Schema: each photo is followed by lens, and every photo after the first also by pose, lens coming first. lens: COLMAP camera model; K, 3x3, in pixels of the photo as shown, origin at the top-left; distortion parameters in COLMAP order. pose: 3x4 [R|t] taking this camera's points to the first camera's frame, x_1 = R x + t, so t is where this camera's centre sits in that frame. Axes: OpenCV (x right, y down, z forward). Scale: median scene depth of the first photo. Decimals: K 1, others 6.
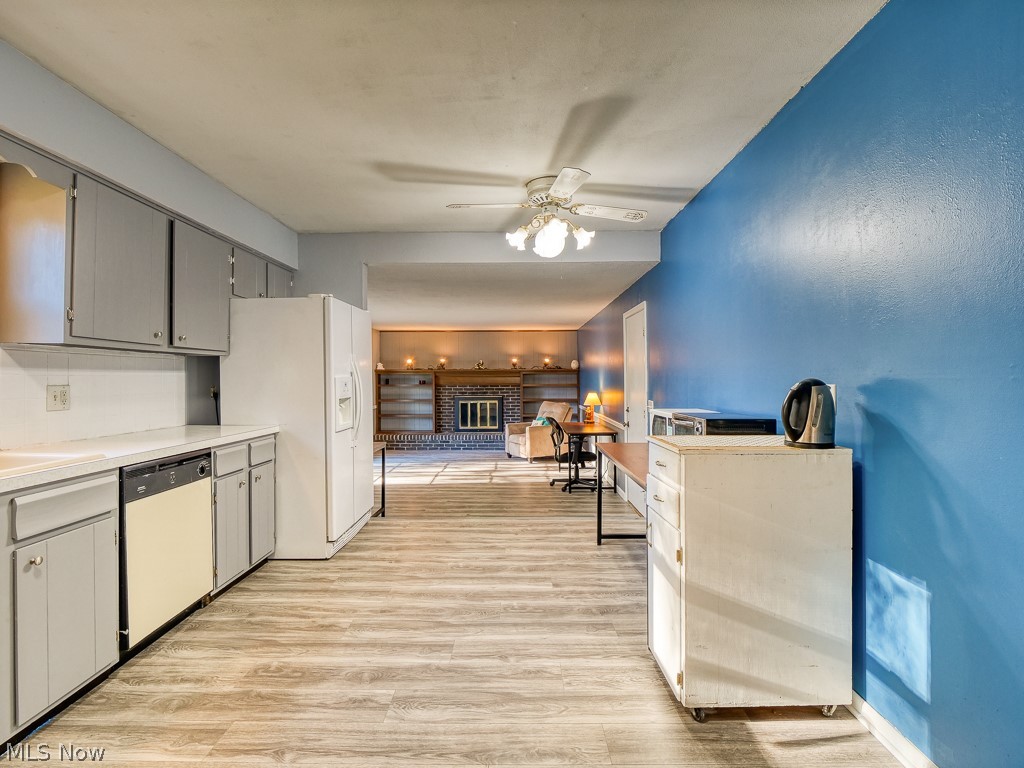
lens RADIAL K [[500.5, 0, 511.1], [0, 500.5, 380.9], [0, 0, 1]] dist [-0.014179, 0.000291]
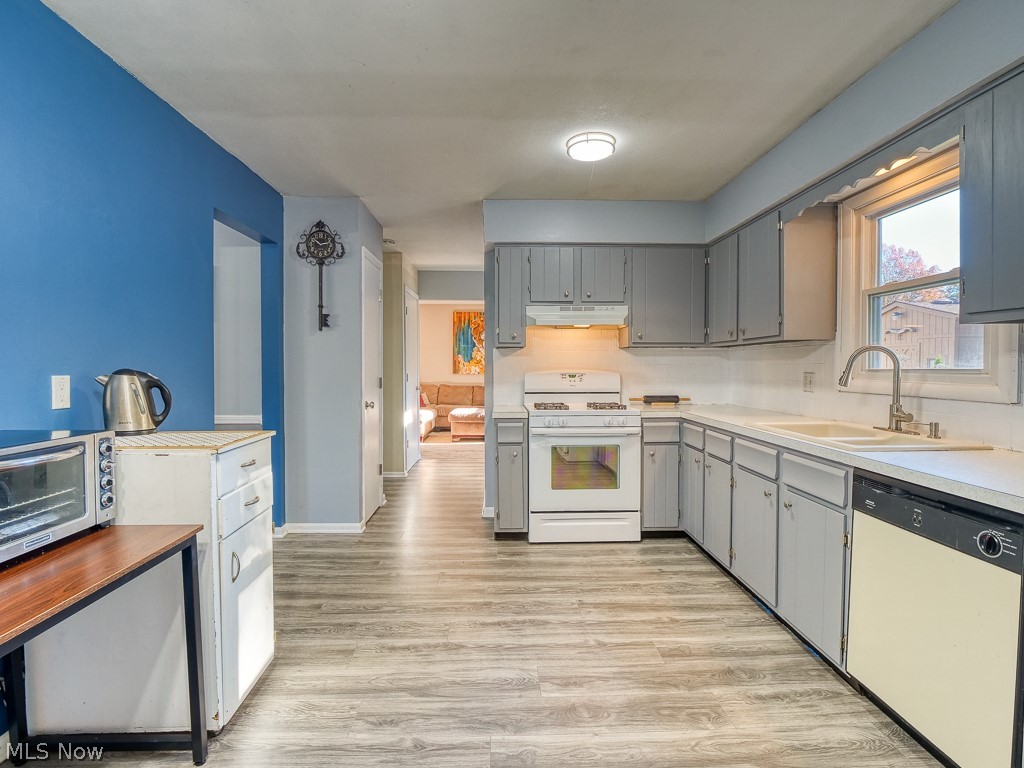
lens RADIAL K [[509.8, 0, 512.3], [0, 509.8, 380.7], [0, 0, 1]] dist [-0.012789, 0.000549]
pose [[-0.998999, 0.003112, -0.044613, -0.079007], [0.001664, 0.999472, 0.032464, -0.006989], [0.044691, 0.032357, -0.998477, 1.132827]]
